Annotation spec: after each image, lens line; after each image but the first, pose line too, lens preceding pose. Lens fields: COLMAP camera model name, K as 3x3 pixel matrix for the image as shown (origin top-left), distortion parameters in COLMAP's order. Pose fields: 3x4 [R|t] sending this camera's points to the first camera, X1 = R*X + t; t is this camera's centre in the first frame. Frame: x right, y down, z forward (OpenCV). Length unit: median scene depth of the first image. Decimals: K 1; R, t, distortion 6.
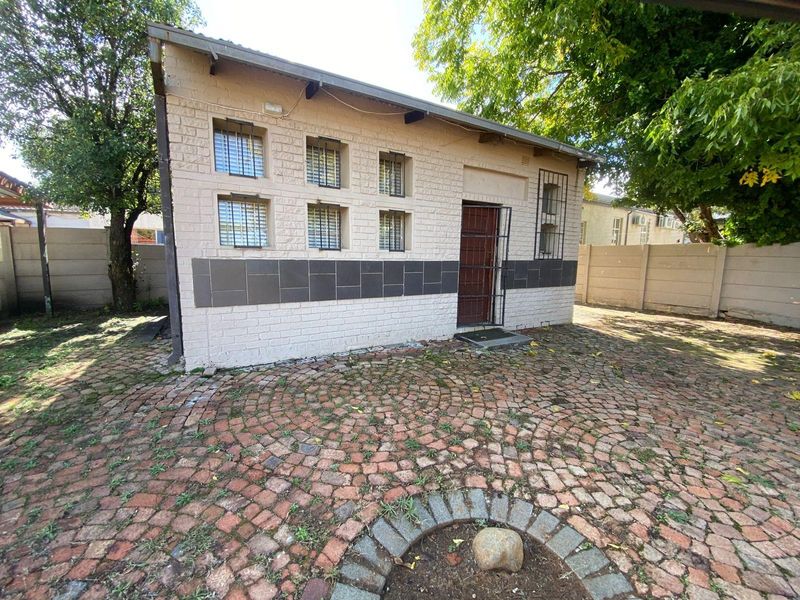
lens RADIAL K [[331.6, 0, 377.5], [0, 331.6, 296.1], [0, 0, 1]] dist [-0.033824, -0.000236]
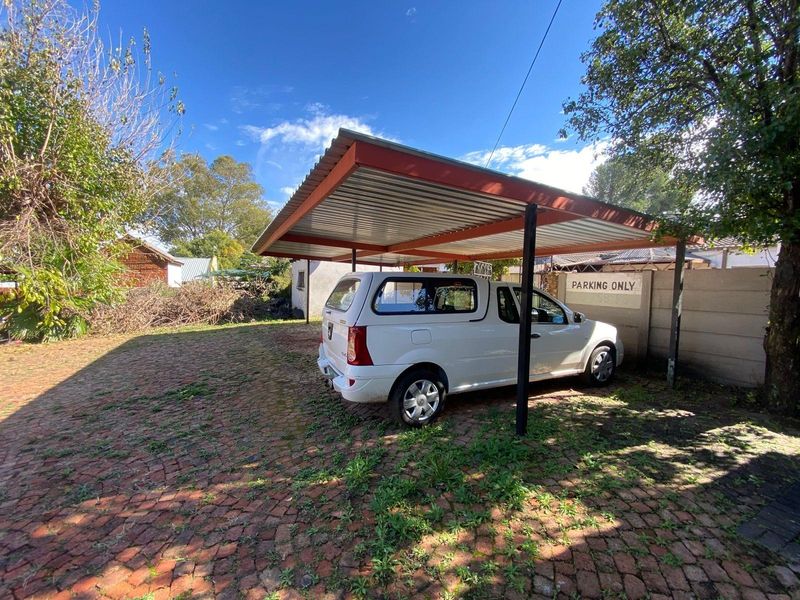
lens RADIAL K [[331.6, 0, 377.5], [0, 331.6, 296.1], [0, 0, 1]] dist [-0.033824, -0.000236]
pose [[-0.100621, 0.024569, -0.994621, -0.214036], [-0.137497, 0.989759, 0.038359, -0.095486], [0.985378, 0.140617, -0.096212, 0.409739]]
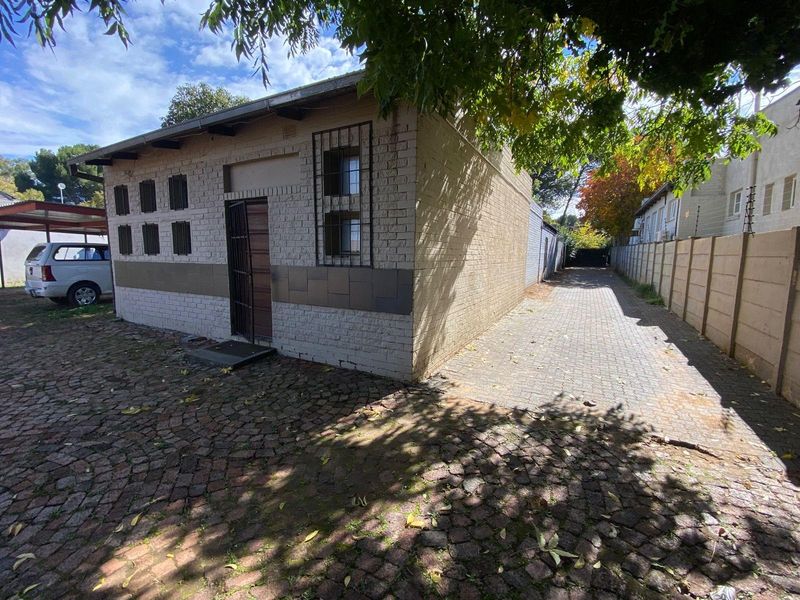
lens RADIAL K [[331.6, 0, 377.5], [0, 331.6, 296.1], [0, 0, 1]] dist [-0.033824, -0.000236]
pose [[0.563735, 0.096567, -0.820292, 1.142006], [-0.100778, 0.993763, 0.047730, -0.094432], [0.819785, 0.055761, 0.569951, 0.718623]]
